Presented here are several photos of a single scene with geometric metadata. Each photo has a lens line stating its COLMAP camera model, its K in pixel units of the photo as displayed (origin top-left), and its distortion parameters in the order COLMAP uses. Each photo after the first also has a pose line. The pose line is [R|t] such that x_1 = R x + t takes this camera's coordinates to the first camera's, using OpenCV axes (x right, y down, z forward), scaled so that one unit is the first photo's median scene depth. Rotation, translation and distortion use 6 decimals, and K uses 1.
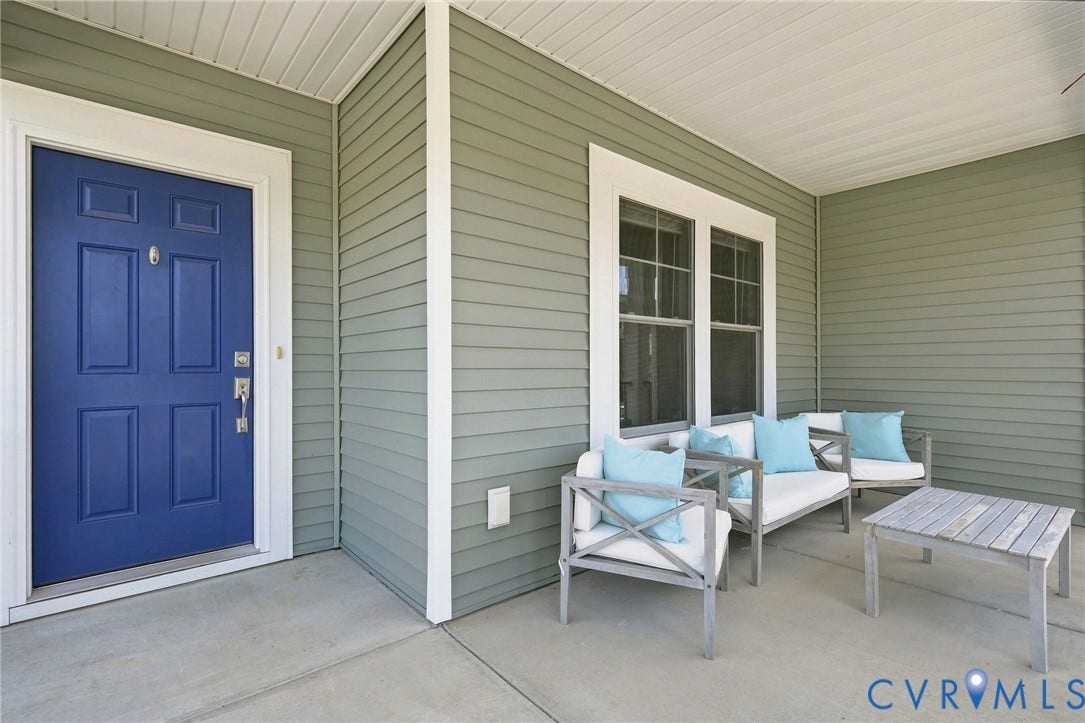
lens RADIAL K [[502.6, 0, 540.0], [0, 502.6, 364.3], [0, 0, 1]] dist [0.000417, -0.001237]
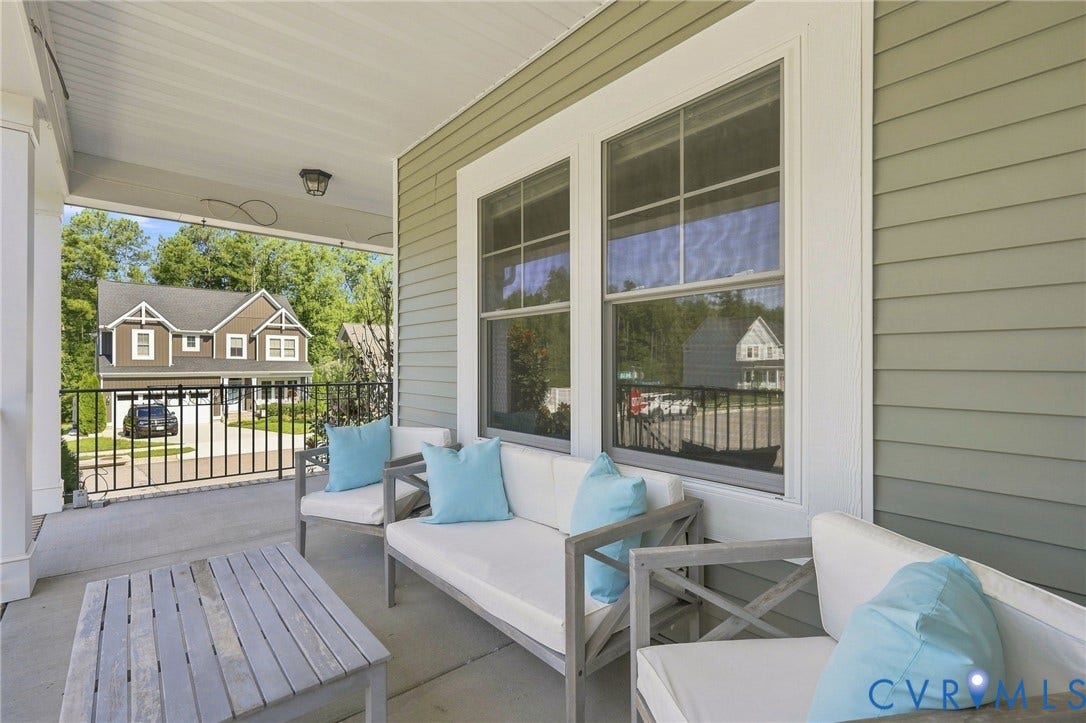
lens RADIAL K [[503.1, 0, 543.7], [0, 503.1, 358.2], [0, 0, 1]] dist [0.000417, -0.001237]
pose [[0.012488, -0.009459, -0.999877, 1.251388], [0.013528, 0.999865, -0.009290, 0.000547], [0.999831, -0.013410, 0.012615, 1.179517]]
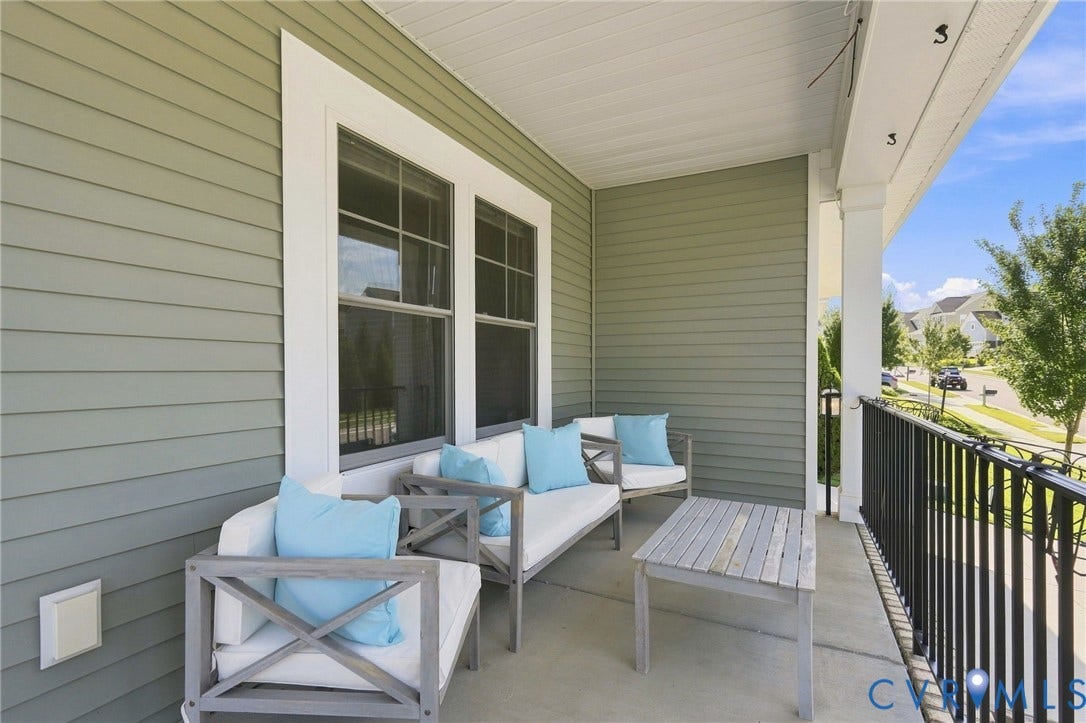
lens RADIAL K [[503.1, 0, 544.4], [0, 503.1, 371.5], [0, 0, 1]] dist [0.000417, -0.001237]
pose [[0.921892, -0.003064, 0.387435, 0.158833], [-0.001745, 0.999926, 0.012060, 0.000291], [-0.387444, -0.011794, 0.921818, 0.250575]]
